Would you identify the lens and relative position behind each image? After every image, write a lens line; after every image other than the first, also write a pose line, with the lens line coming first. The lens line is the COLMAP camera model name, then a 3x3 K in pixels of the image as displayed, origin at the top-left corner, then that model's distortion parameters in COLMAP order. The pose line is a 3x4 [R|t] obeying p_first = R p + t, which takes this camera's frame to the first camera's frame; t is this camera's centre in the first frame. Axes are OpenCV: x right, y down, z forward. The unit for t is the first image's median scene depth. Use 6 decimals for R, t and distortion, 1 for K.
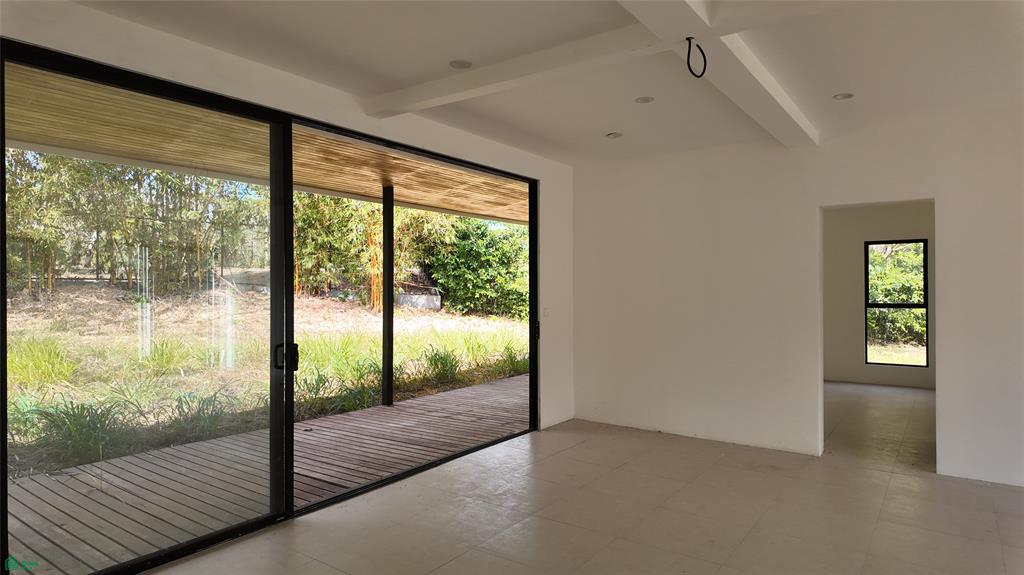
lens RADIAL K [[591.6, 0, 512.0], [0, 591.6, 287.5], [0, 0, 1]] dist [0.000058, -0.002077]
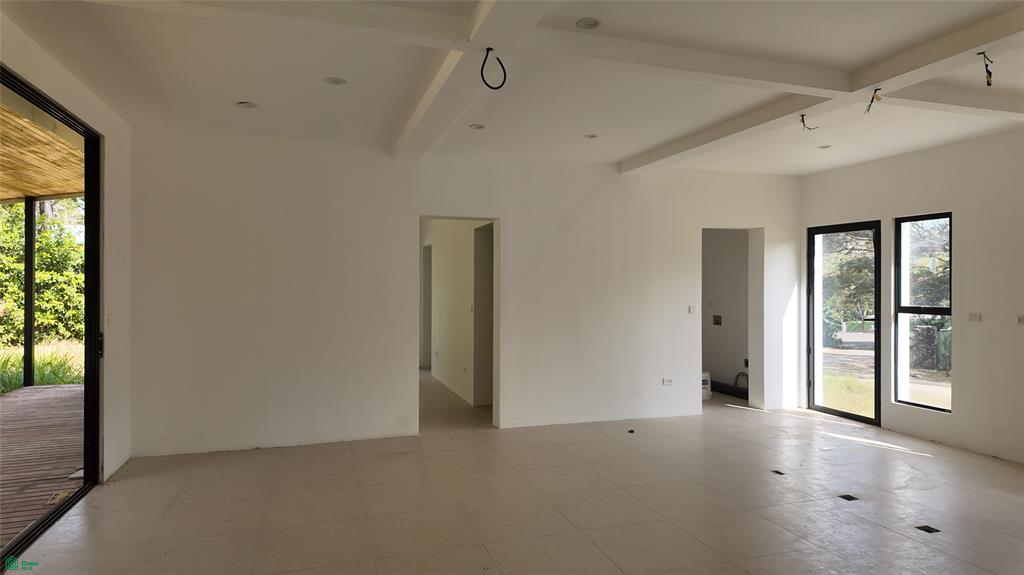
lens RADIAL K [[591.6, 0, 512.0], [0, 591.6, 287.5], [0, 0, 1]] dist [0.000058, -0.002077]
pose [[0.563674, -0.002054, 0.825995, -0.308747], [-0.001248, 0.999994, 0.003339, -0.001012], [-0.825996, -0.002913, 0.563668, 0.211894]]
